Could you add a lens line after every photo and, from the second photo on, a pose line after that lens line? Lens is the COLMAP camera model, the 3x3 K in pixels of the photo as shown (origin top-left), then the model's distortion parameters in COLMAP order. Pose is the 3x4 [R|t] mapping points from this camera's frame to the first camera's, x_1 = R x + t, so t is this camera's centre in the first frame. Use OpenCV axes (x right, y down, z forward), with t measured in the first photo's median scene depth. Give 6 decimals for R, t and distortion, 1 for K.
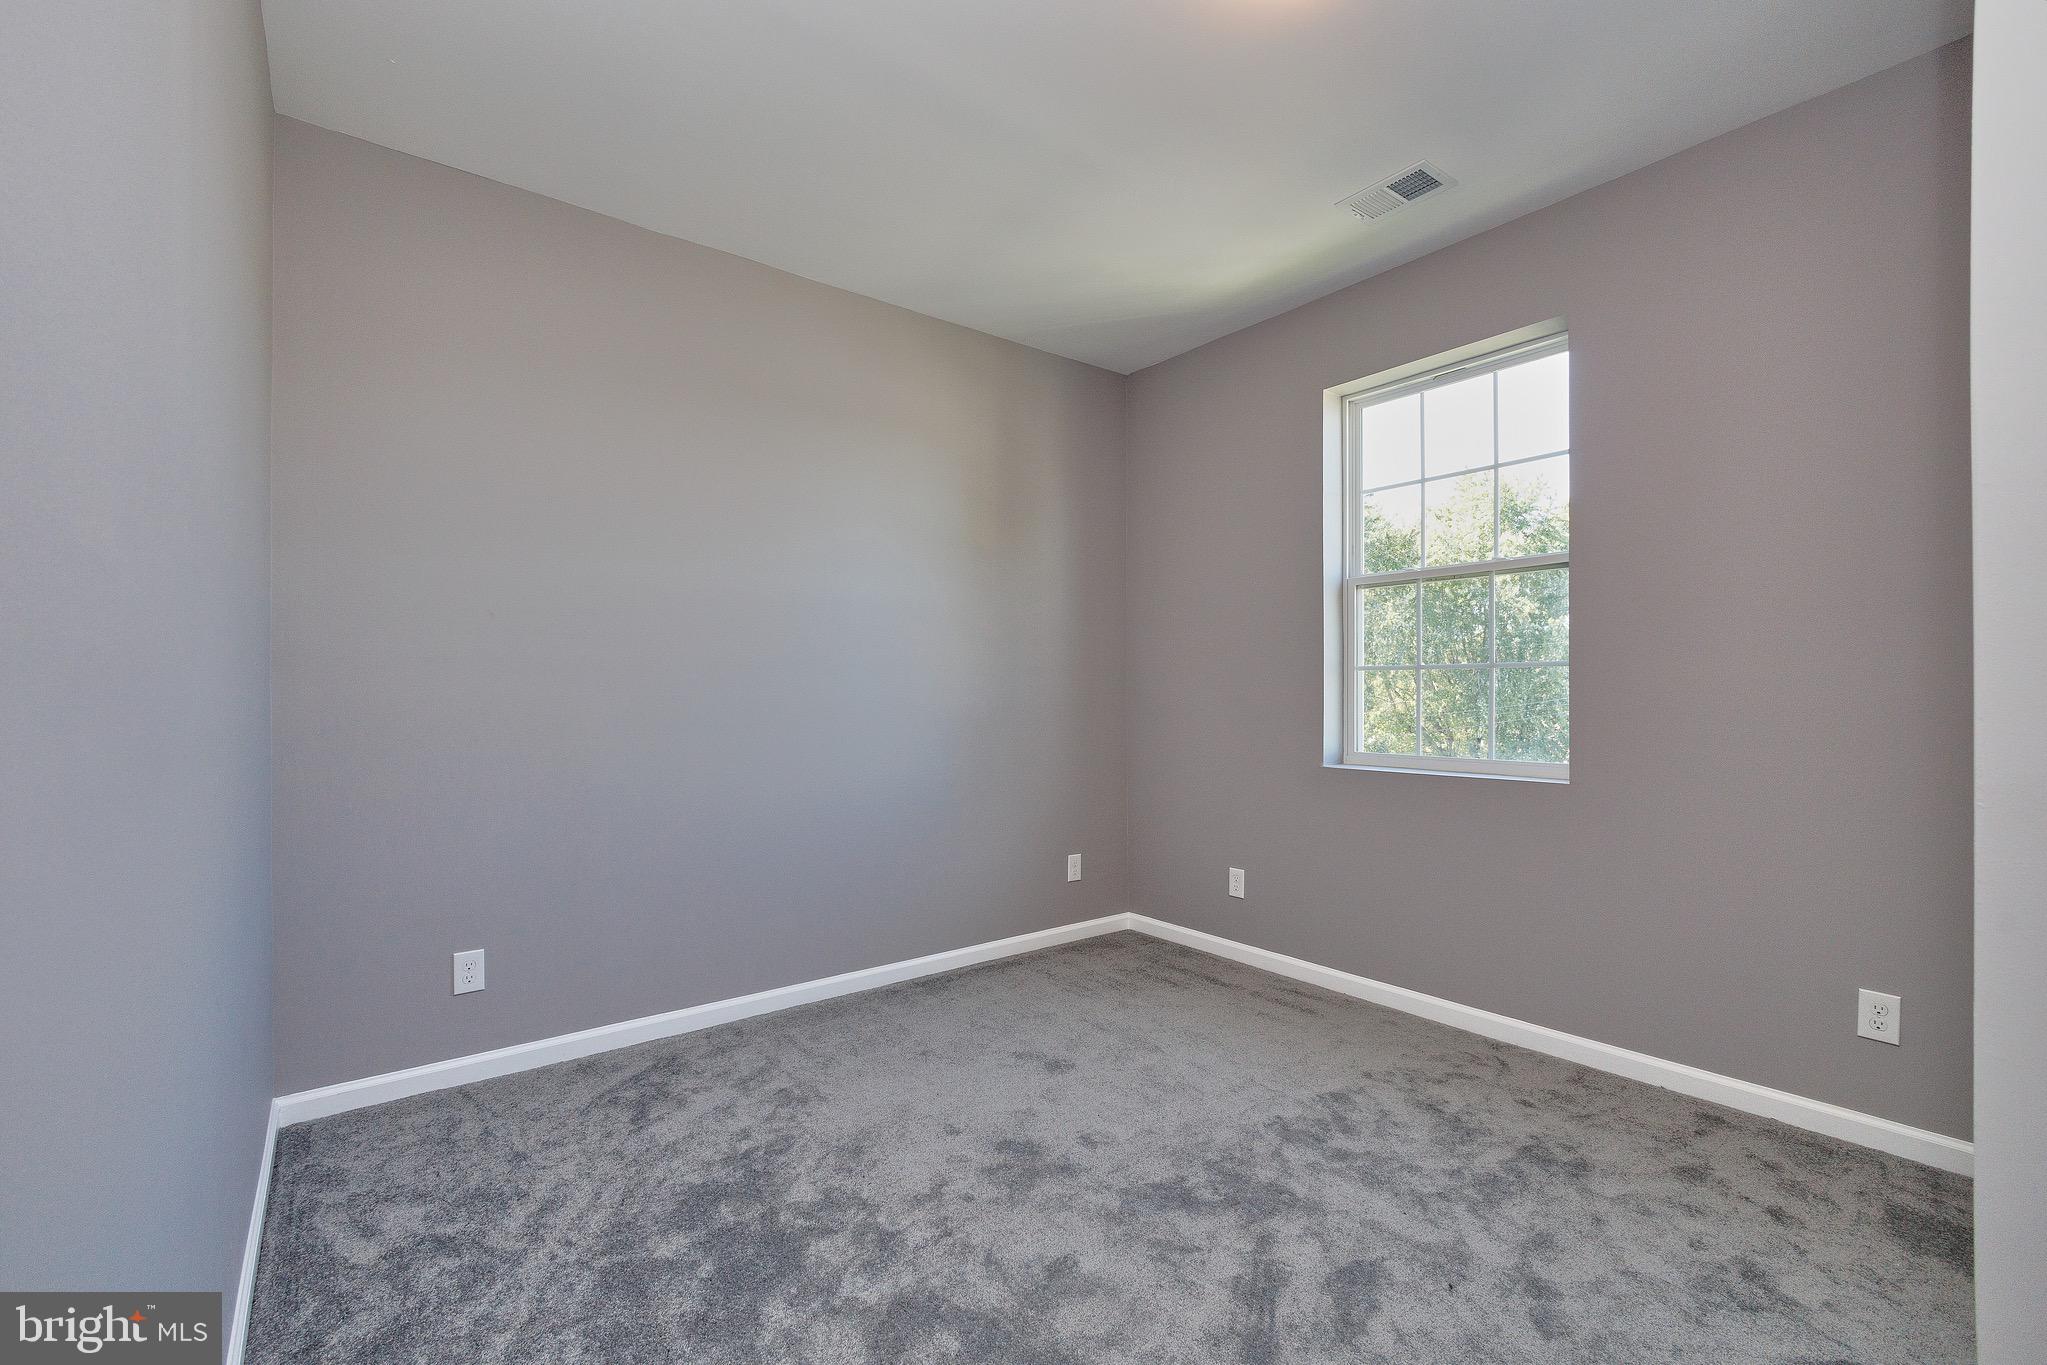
lens RADIAL K [[879.8, 0, 1035.6], [0, 879.8, 684.7], [0, 0, 1]] dist [0.000105, -0.000051]
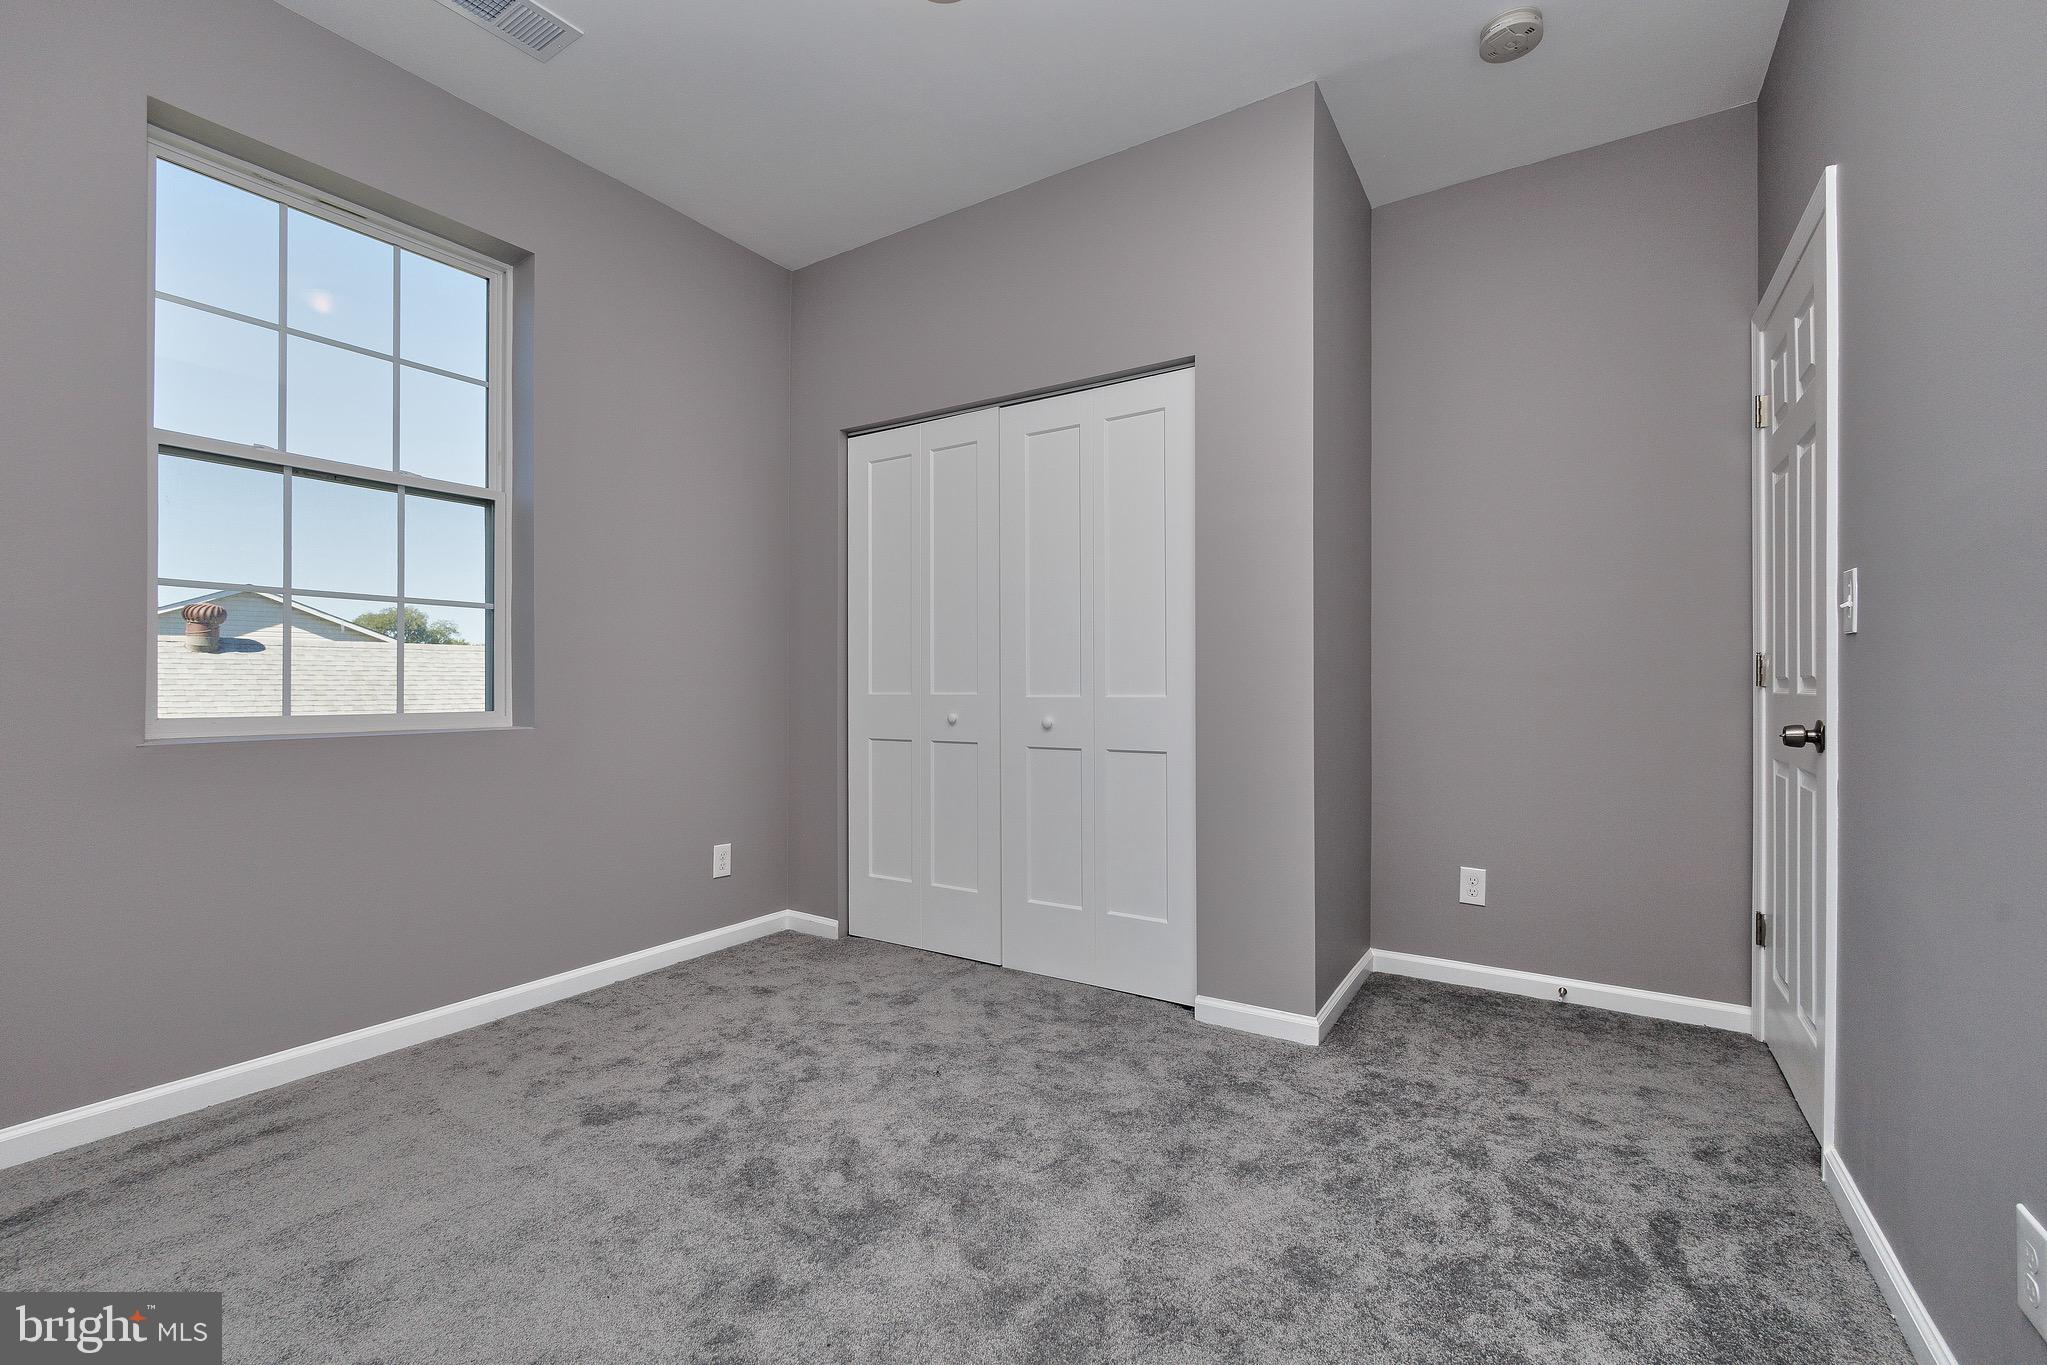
lens RADIAL K [[879.8, 0, 1035.6], [0, 879.8, 684.7], [0, 0, 1]] dist [0.000105, -0.000051]
pose [[-0.337961, -0.012475, 0.941077, -0.650266], [-0.026802, 0.999634, 0.003626, 0.051346], [-0.940778, -0.023997, -0.338172, 1.002761]]
